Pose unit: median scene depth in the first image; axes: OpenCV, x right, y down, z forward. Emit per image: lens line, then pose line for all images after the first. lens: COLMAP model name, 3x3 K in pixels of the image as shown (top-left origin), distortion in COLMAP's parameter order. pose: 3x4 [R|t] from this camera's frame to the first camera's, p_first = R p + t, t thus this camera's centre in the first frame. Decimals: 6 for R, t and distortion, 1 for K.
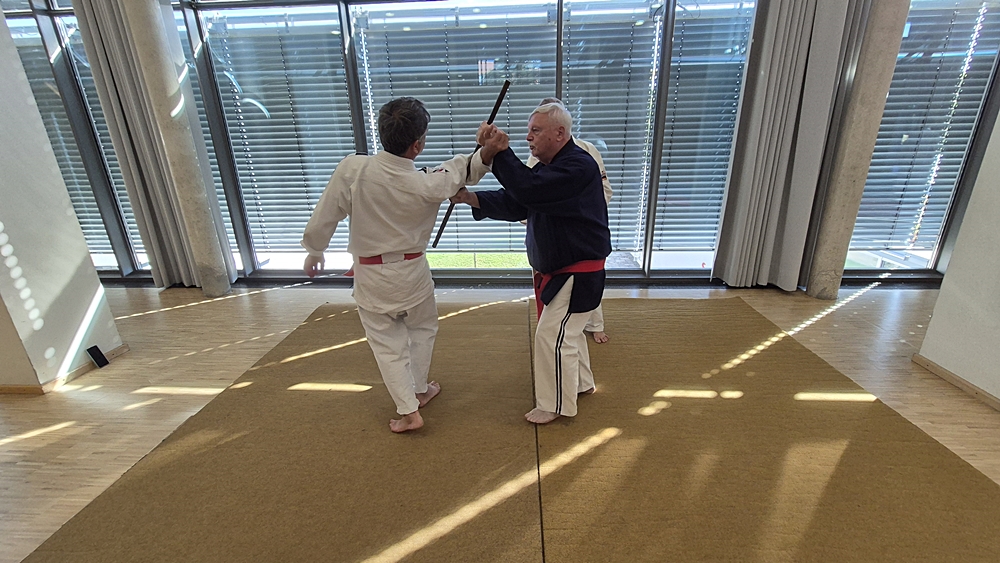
lens RADIAL K [[408.6, 0, 503.9], [0, 408.6, 275.2], [0, 0, 1]] dist [0.009956, 0.000119]
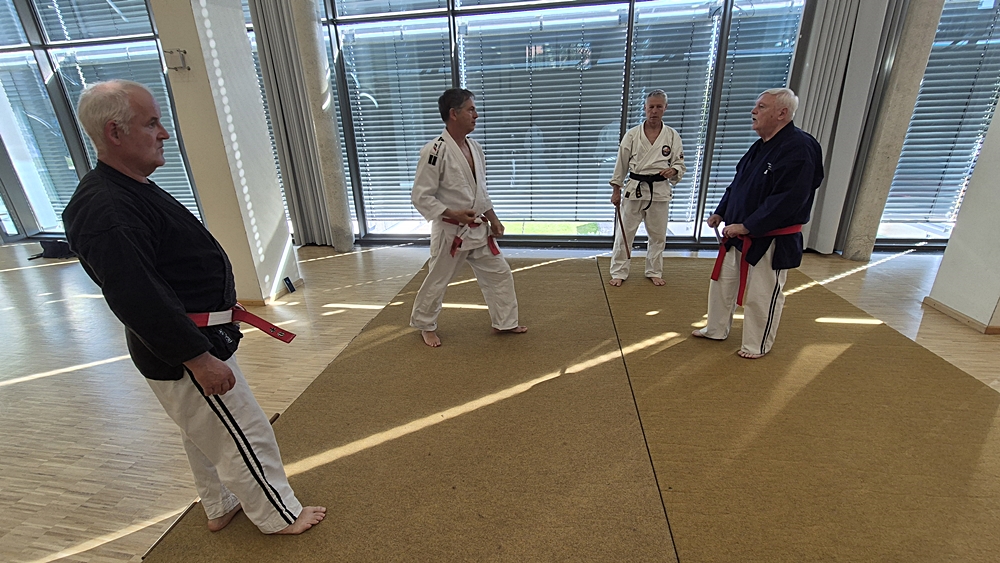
lens RADIAL K [[408.6, 0, 502.6], [0, 408.6, 273.3], [0, 0, 1]] dist [0.009956, 0.000119]
pose [[0.995142, 0.023895, -0.095507, -0.098134], [-0.021212, 0.999354, 0.029008, 0.076732], [0.096138, -0.026841, 0.995006, -0.236459]]
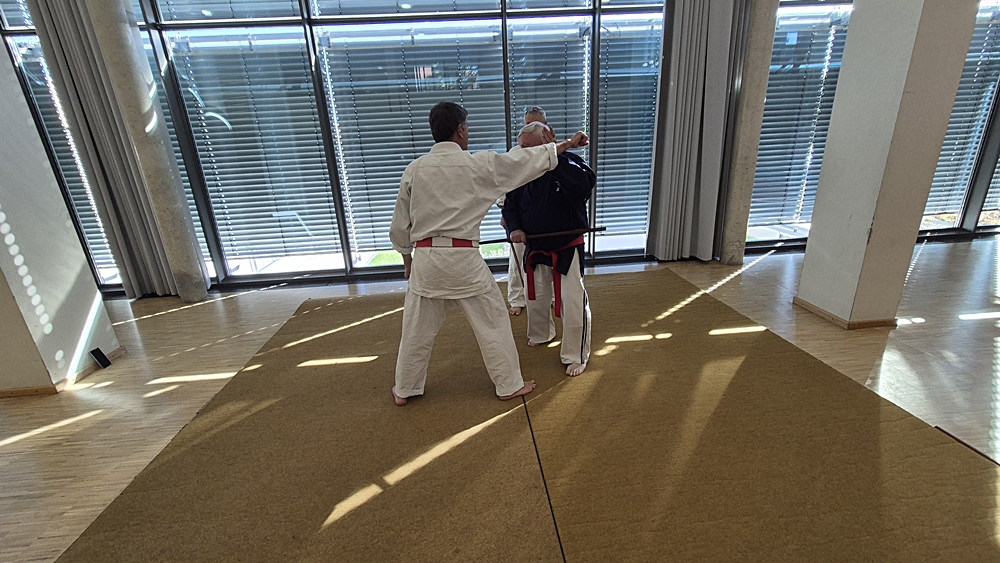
lens RADIAL K [[408.6, 0, 497.6], [0, 408.6, 272.6], [0, 0, 1]] dist [0.009956, 0.000119]
pose [[0.991648, -0.066065, 0.110764, -0.053140], [0.067623, 0.997657, -0.010364, 0.042799], [-0.109820, 0.017768, 0.993793, -0.132017]]
